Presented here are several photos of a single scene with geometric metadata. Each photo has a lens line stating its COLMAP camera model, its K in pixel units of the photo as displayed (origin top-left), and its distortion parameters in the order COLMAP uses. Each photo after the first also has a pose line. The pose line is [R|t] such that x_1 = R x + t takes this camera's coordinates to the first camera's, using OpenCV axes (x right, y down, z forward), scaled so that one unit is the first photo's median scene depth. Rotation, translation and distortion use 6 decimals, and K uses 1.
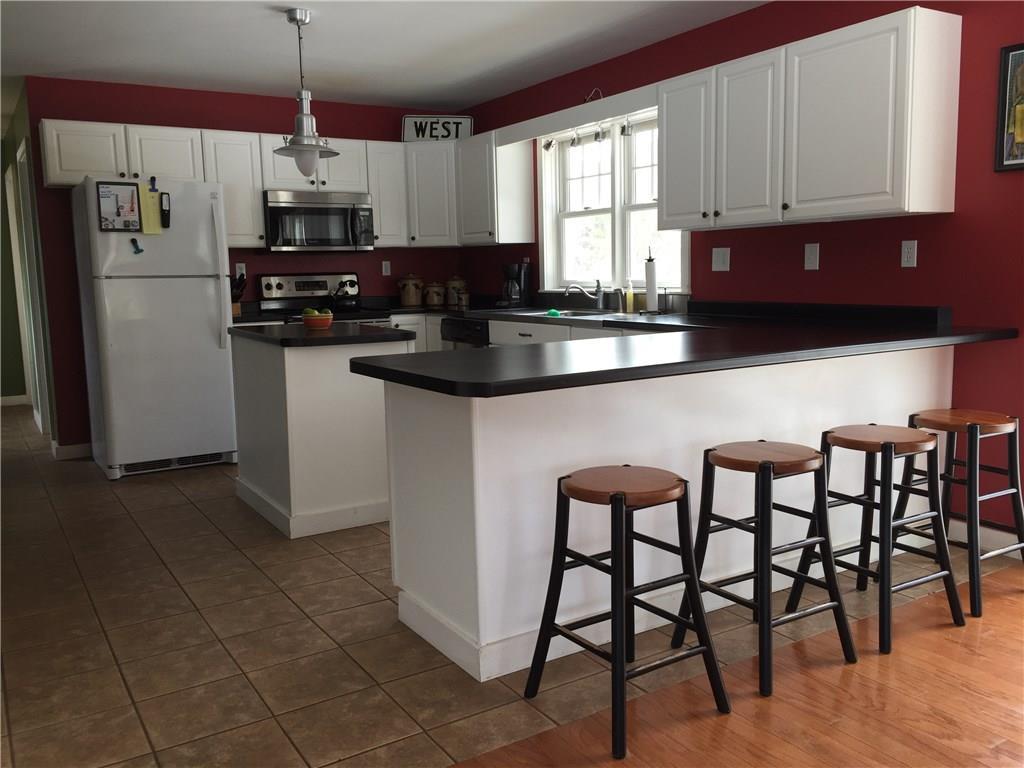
lens RADIAL K [[866.0, 0, 511.6], [0, 866.0, 383.6], [0, 0, 1]] dist [0.056315, -0.047421]
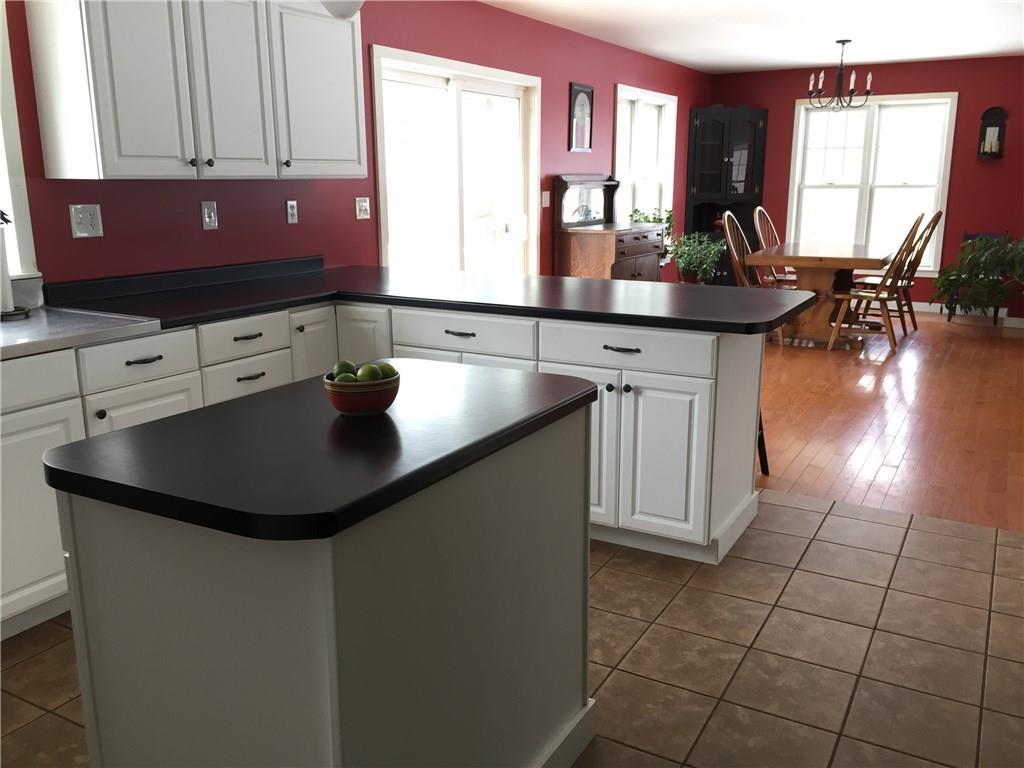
lens RADIAL K [[866.0, 0, 512.3], [0, 866.0, 381.3], [0, 0, 1]] dist [0.056315, -0.047421]
pose [[-0.471874, -0.173335, 0.864459, -0.768911], [0.123994, 0.957693, 0.259713, -0.218223], [-0.872904, 0.229739, -0.430417, 1.405290]]
